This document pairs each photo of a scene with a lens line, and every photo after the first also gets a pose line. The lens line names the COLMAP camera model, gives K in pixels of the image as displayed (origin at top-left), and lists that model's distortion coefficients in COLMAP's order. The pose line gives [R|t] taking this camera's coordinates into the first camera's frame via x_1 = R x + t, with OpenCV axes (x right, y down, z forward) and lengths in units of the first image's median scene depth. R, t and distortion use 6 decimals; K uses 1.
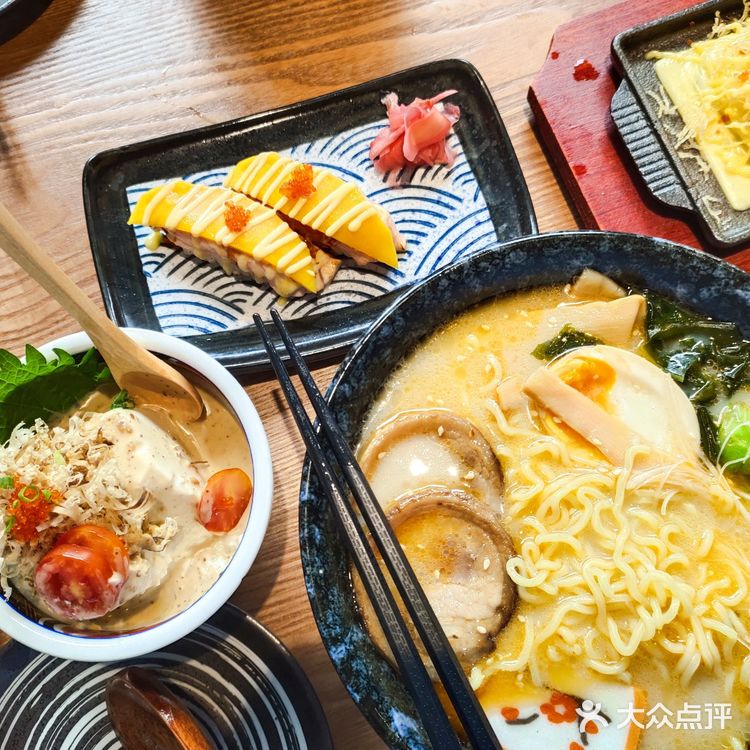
lens RADIAL K [[728.1, 0, 387.7], [0, 728.1, 375.6], [0, 0, 1]] dist [0.004563, -0.008429]
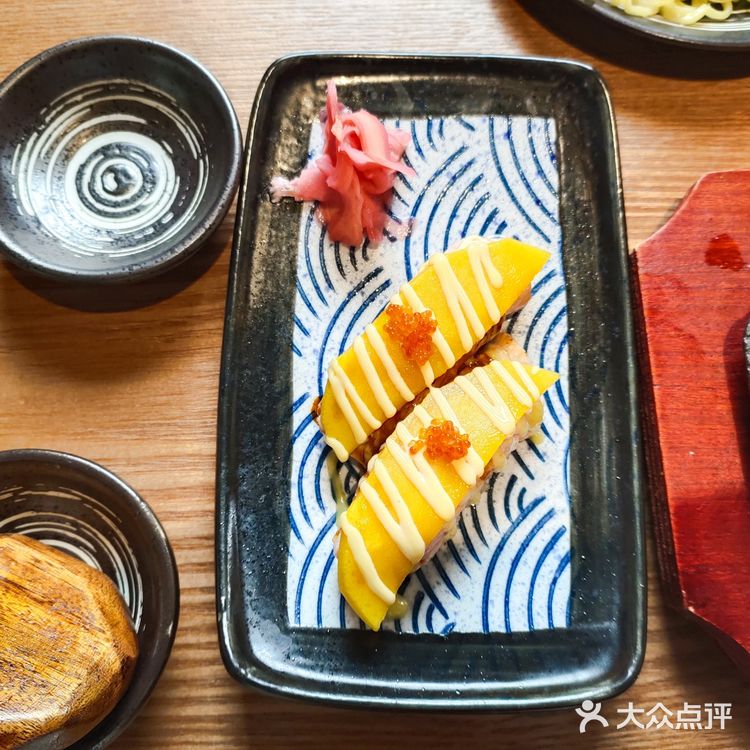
lens RADIAL K [[728.1, 0, 387.7], [0, 728.1, 375.6], [0, 0, 1]] dist [0.004563, -0.008429]
pose [[0.306737, -0.921941, 0.236511, -0.286788], [0.926981, 0.345740, 0.145500, -0.335055], [-0.215913, 0.174611, 0.960673, 0.389186]]
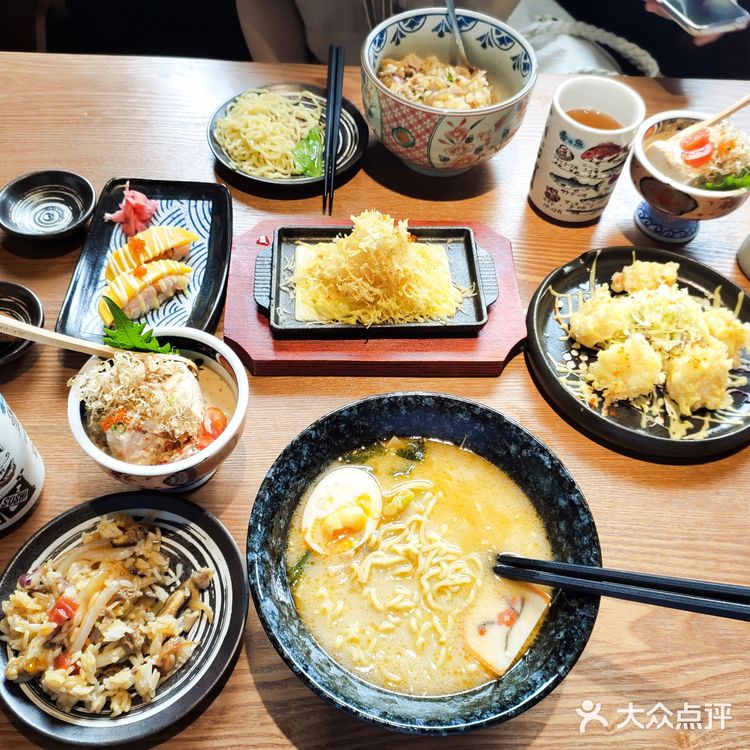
lens RADIAL K [[728.1, 0, 387.7], [0, 728.1, 375.6], [0, 0, 1]] dist [0.004563, -0.008429]
pose [[0.298217, -0.767862, 0.566969, -1.165746], [0.914282, 0.400401, 0.061376, 0.321520], [-0.274143, 0.500066, 0.821449, -0.512656]]
